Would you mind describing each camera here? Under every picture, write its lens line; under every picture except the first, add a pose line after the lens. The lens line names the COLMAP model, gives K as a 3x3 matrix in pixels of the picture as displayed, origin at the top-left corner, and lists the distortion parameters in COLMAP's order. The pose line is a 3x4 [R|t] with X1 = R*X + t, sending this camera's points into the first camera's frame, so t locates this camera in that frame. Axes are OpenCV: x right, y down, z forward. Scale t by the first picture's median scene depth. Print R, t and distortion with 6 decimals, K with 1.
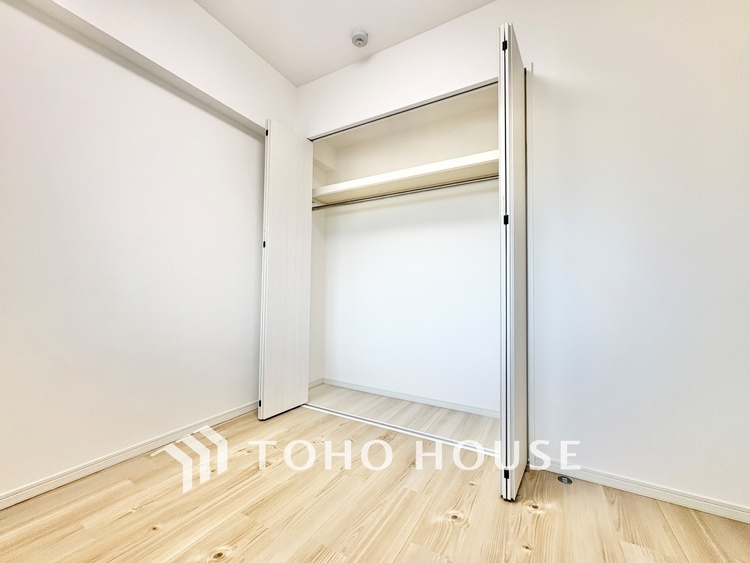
lens RADIAL K [[299.6, 0, 377.3], [0, 299.6, 283.8], [0, 0, 1]] dist [-0.001347, 0.000716]
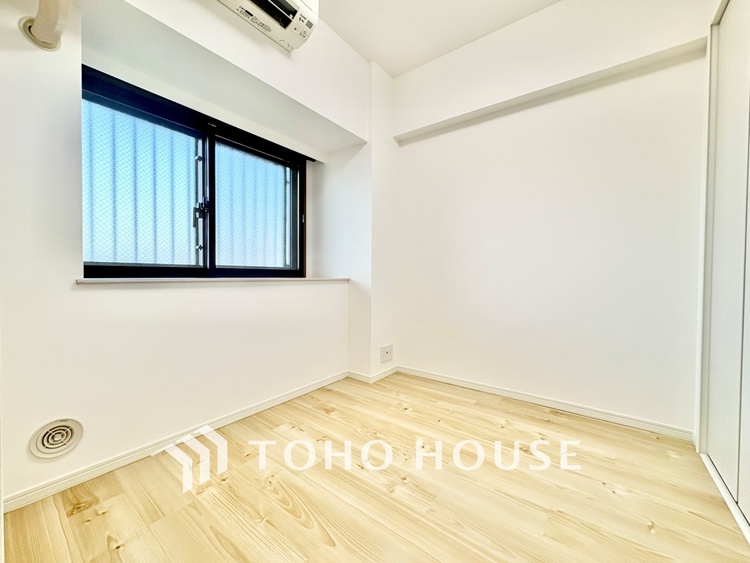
lens RADIAL K [[299.6, 0, 376.3], [0, 299.6, 282.0], [0, 0, 1]] dist [-0.001347, 0.000716]
pose [[-0.135674, 0.010004, -0.990703, 0.805196], [0.024182, 0.999685, 0.006784, 0.027268], [0.990458, -0.023036, -0.135873, 0.774502]]
